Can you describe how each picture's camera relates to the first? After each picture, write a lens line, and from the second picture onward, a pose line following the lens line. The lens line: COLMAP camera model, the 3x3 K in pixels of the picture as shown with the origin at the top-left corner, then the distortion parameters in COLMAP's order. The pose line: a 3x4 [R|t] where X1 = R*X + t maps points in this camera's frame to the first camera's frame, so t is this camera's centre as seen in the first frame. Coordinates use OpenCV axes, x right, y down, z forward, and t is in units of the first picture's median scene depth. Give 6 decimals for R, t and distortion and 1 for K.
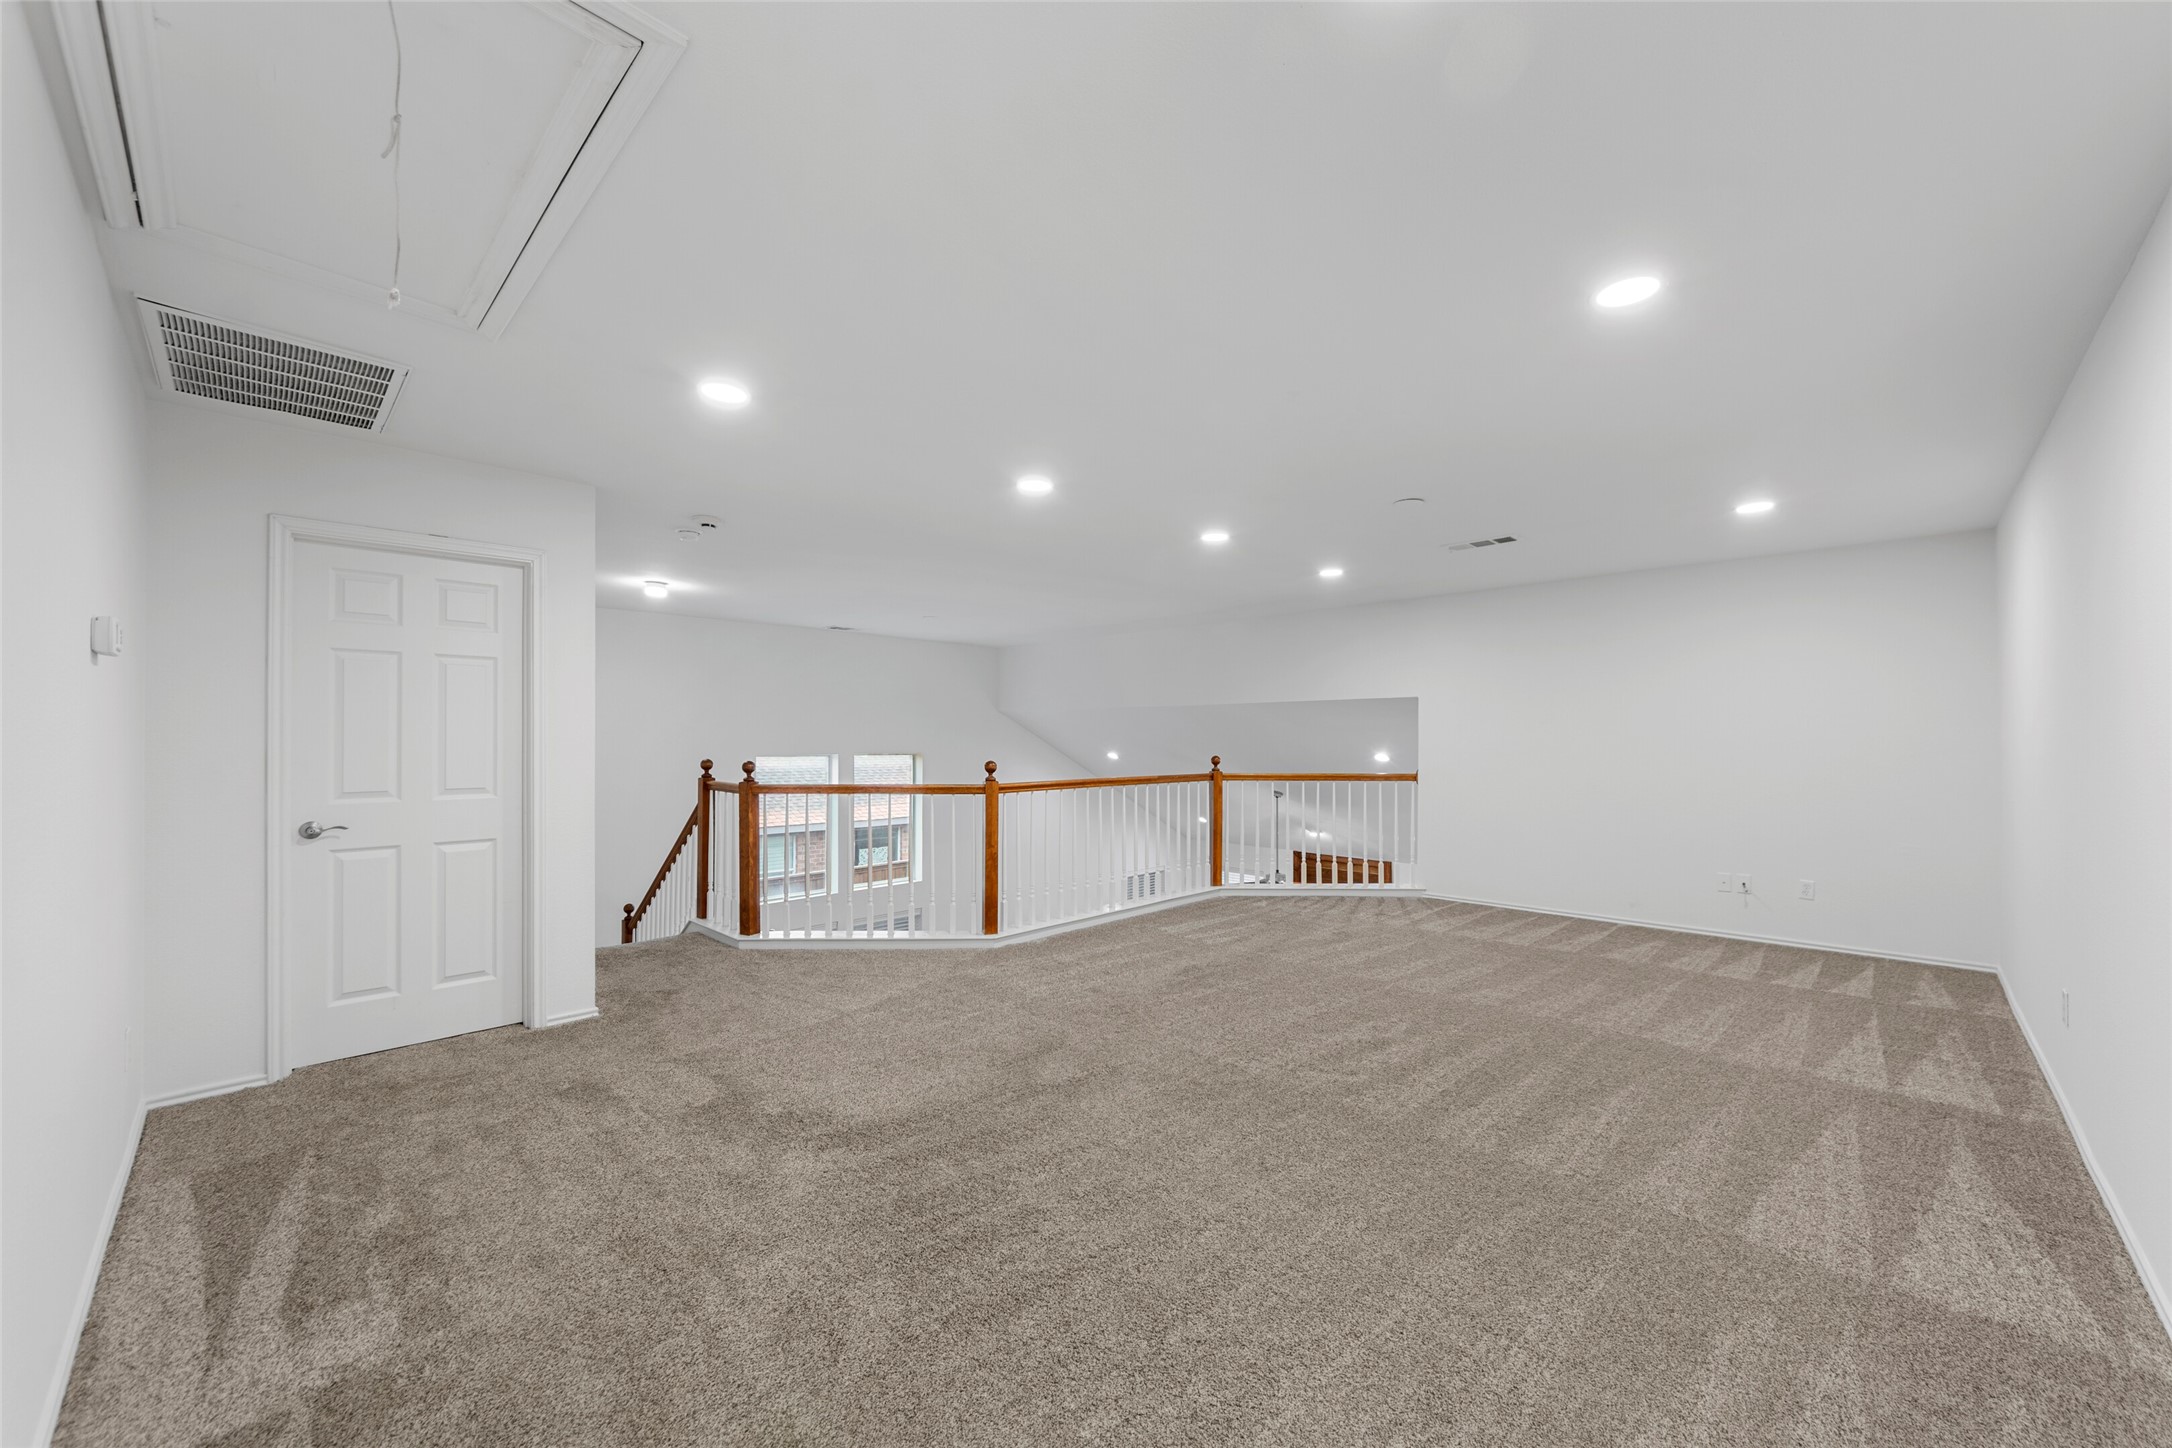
lens RADIAL K [[758.8, 0, 1086.0], [0, 758.8, 724.0], [0, 0, 1]] dist [-0.000047, -0.000001]
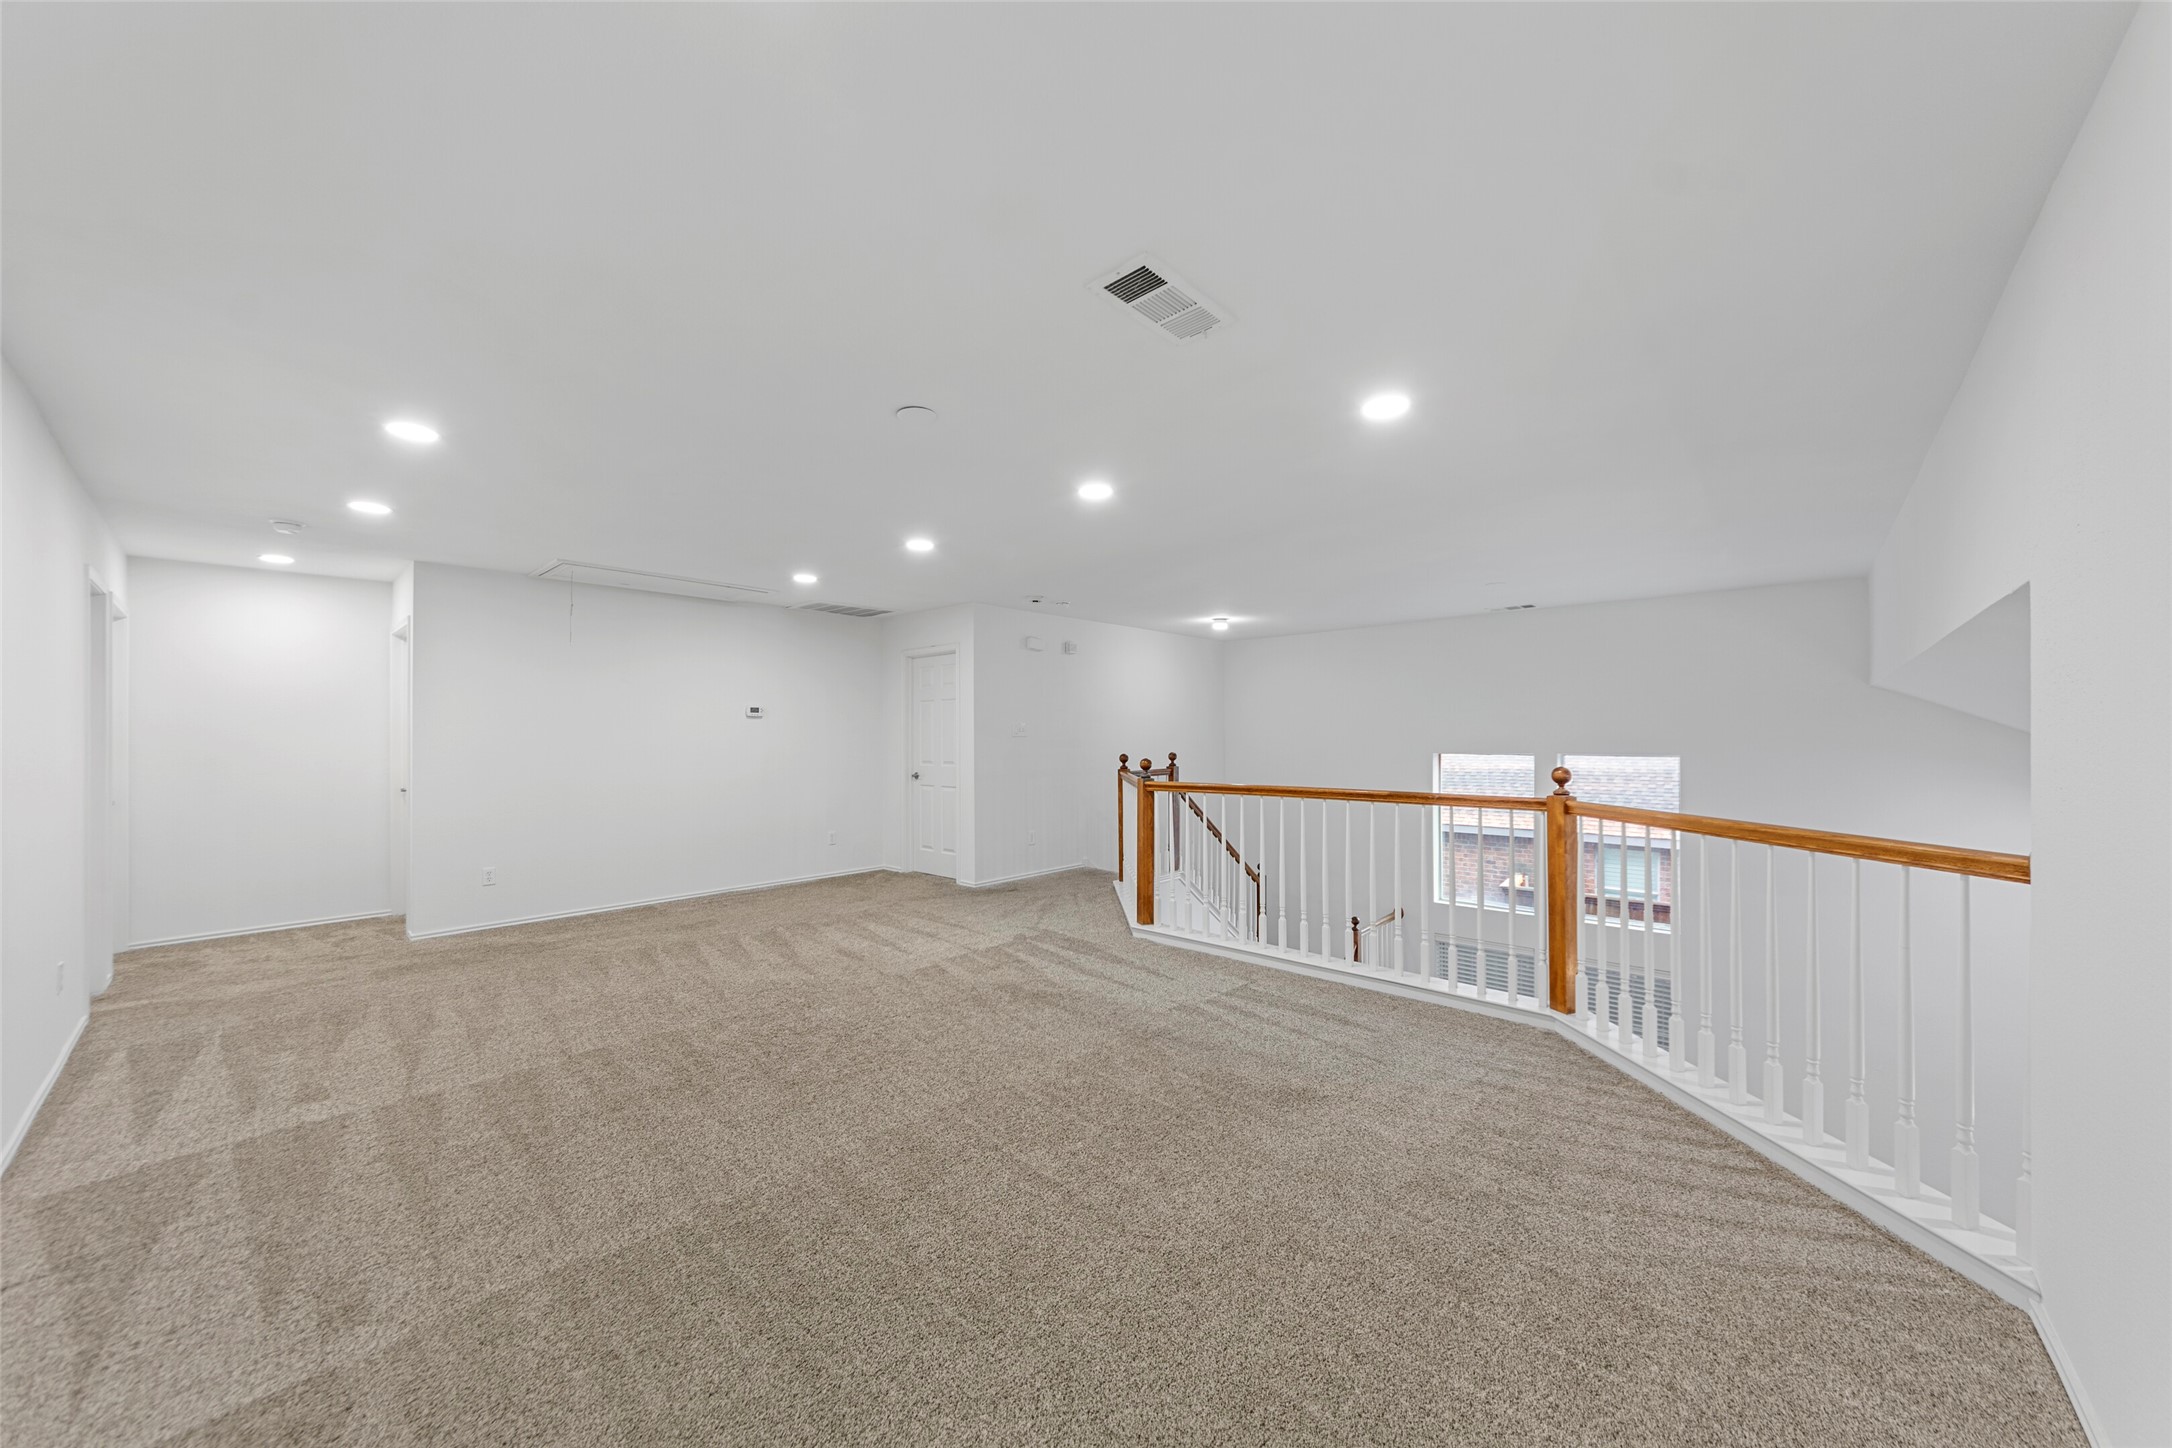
lens RADIAL K [[777.9, 0, 1075.0], [0, 777.9, 747.9], [0, 0, 1]] dist [-0.000141, -0.000002]
pose [[0.067617, 0.002482, -0.997708, 0.728849], [0.009719, 0.999948, 0.003147, 0.024859], [0.997664, -0.009910, 0.067590, 0.656174]]
